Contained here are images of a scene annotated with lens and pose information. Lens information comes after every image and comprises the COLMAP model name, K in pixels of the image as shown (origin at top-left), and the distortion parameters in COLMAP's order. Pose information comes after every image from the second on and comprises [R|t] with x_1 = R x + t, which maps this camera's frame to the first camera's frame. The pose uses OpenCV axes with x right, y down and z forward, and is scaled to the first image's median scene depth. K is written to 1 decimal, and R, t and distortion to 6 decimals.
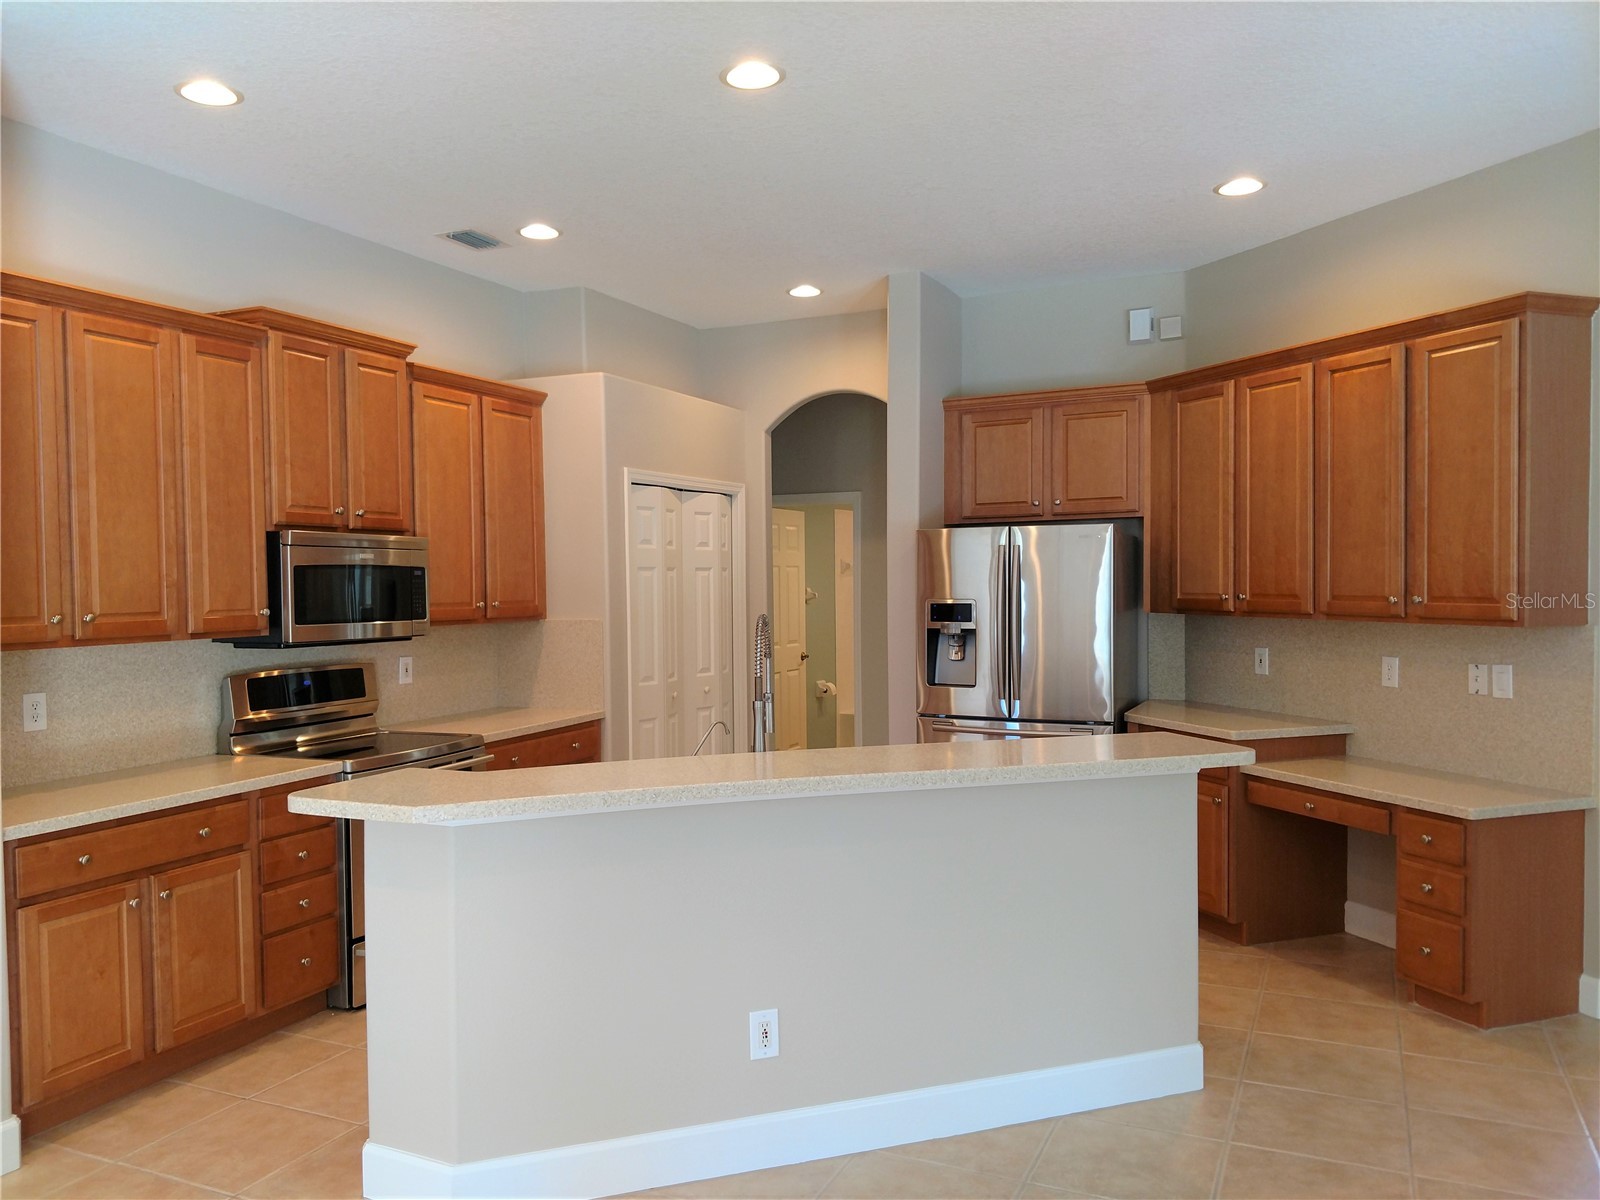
lens RADIAL K [[1208.4, 0, 774.4], [0, 1208.4, 622.7], [0, 0, 1]] dist [0.059376, -0.098182]
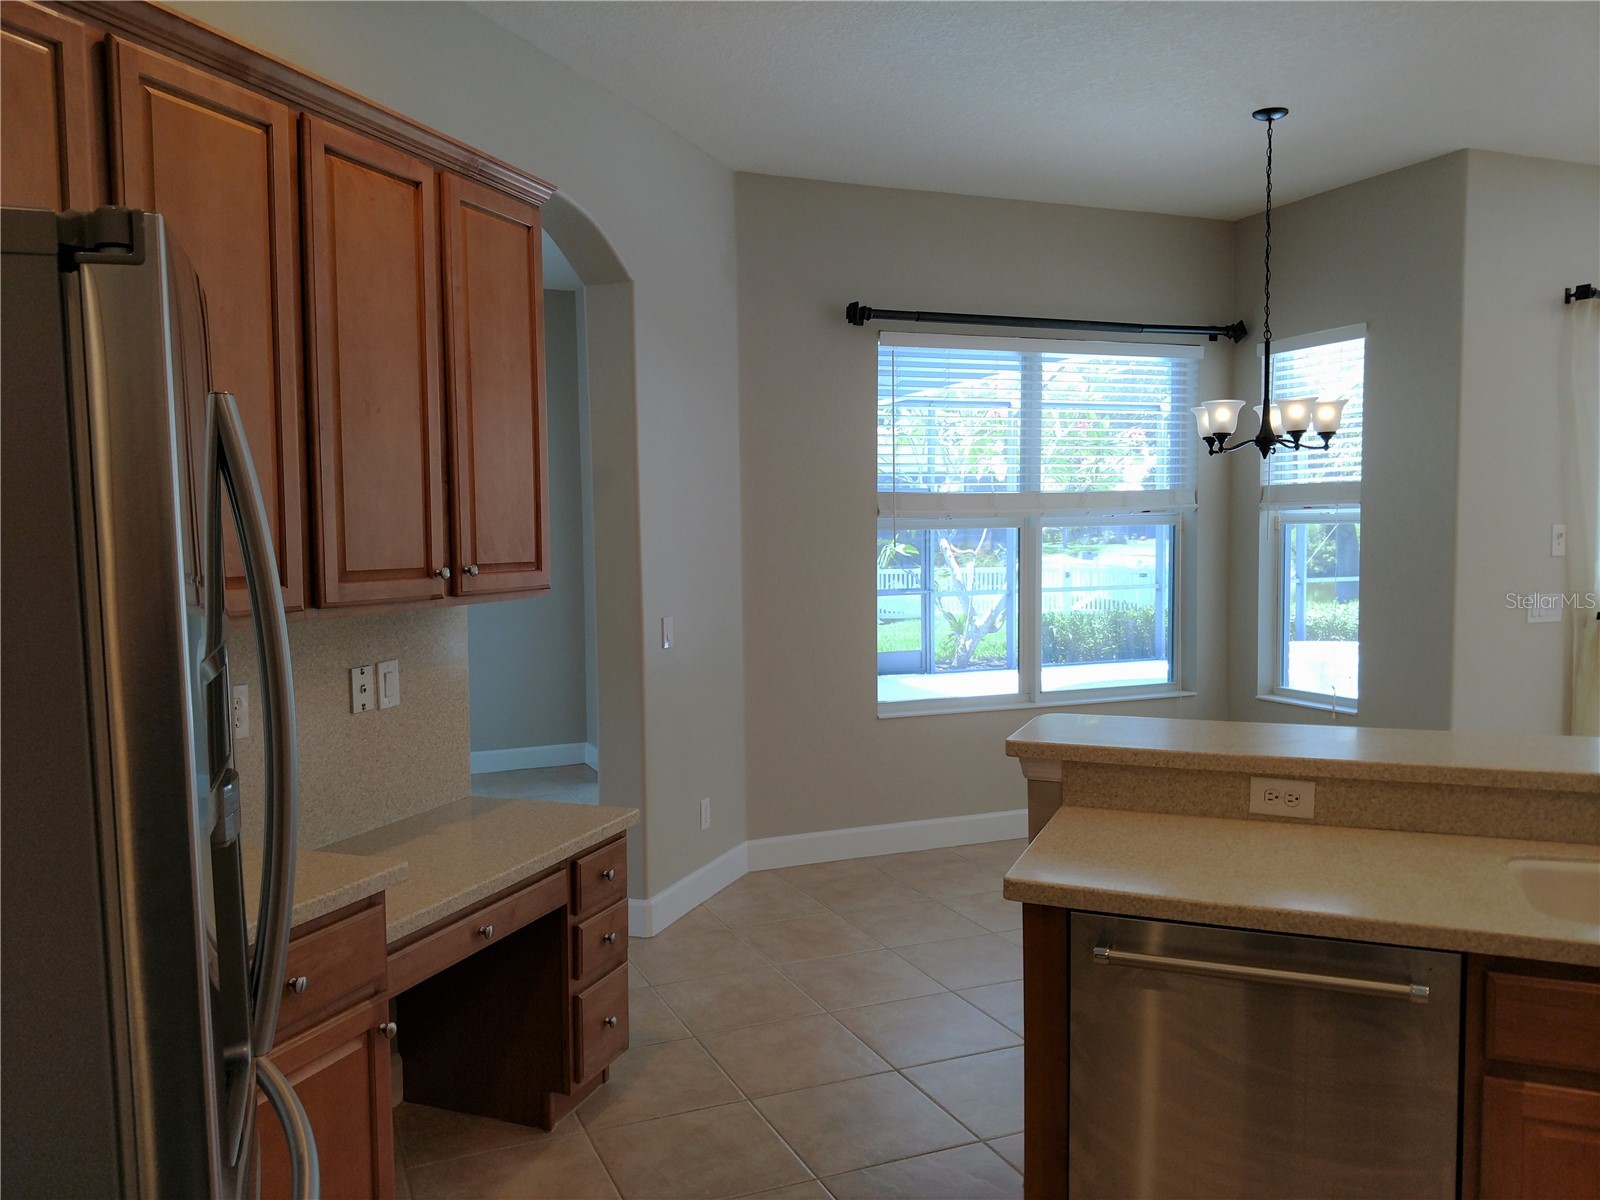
lens RADIAL K [[1208.4, 0, 771.7], [0, 1208.4, 609.0], [0, 0, 1]] dist [0.059376, -0.098182]
pose [[-0.732466, -0.023555, 0.680396, -0.047266], [0.046863, 0.995286, 0.084906, -0.041007], [-0.679189, 0.094076, -0.727909, 1.212248]]
